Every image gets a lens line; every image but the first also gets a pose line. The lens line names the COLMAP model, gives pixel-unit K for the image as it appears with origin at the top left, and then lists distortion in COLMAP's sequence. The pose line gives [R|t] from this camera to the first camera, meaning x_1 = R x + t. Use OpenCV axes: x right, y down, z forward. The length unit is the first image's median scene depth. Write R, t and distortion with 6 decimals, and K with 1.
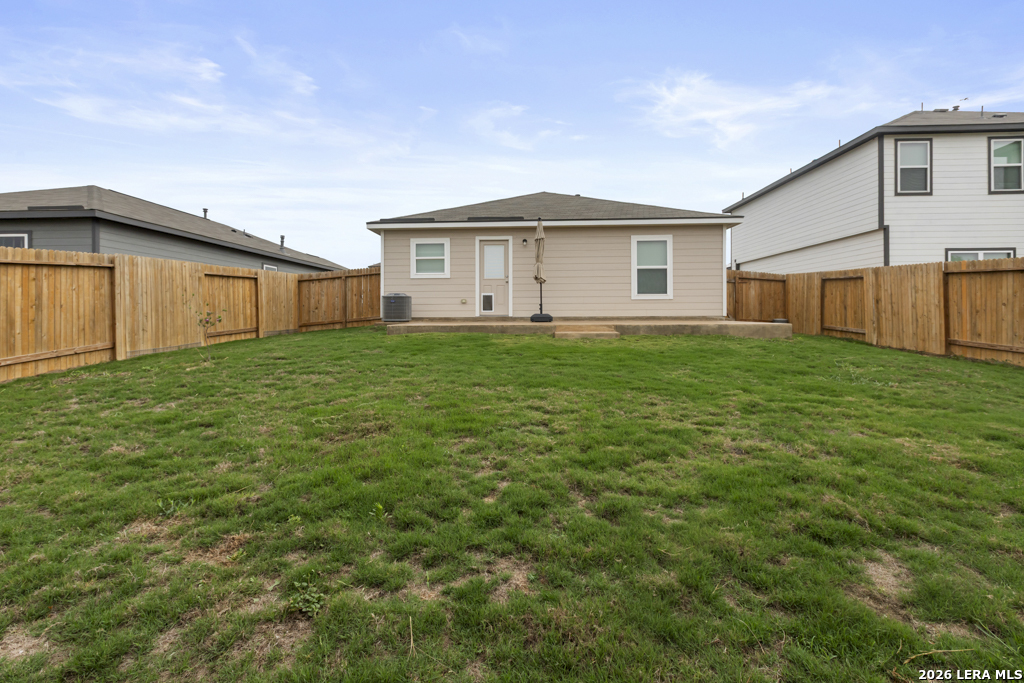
lens RADIAL K [[456.7, 0, 511.8], [0, 456.7, 319.9], [0, 0, 1]] dist [-0.001104, -0.000981]
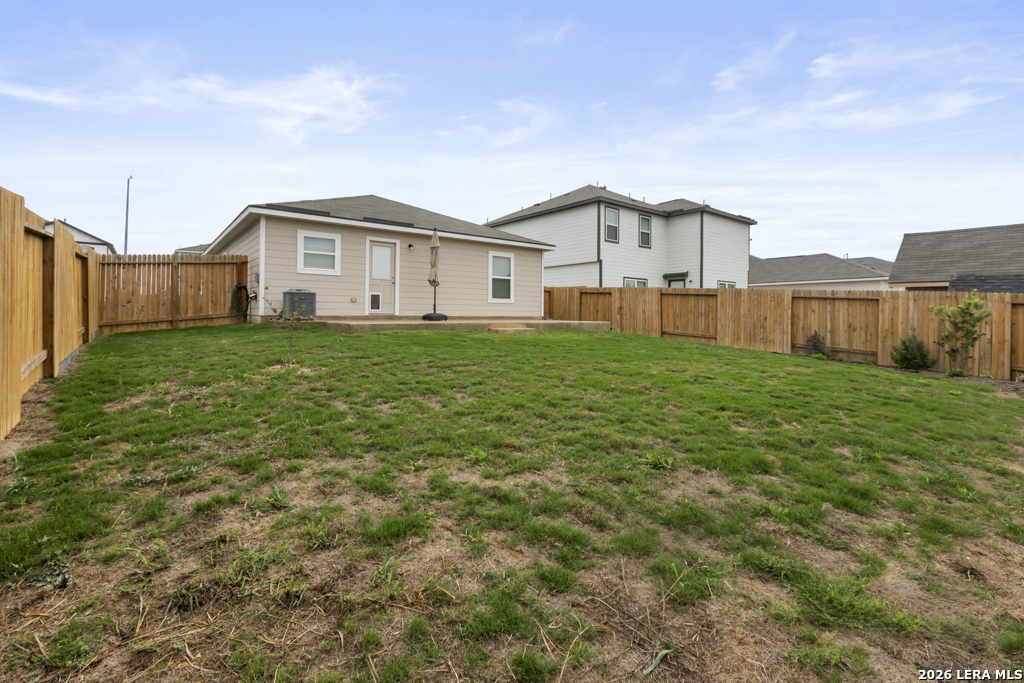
lens RADIAL K [[456.7, 0, 506.3], [0, 456.7, 311.6], [0, 0, 1]] dist [-0.001104, -0.000981]
pose [[0.752493, 0.014155, 0.658448, -0.510741], [-0.003571, 0.999842, -0.017413, 0.000880], [-0.658590, 0.010752, 0.752425, 0.035783]]
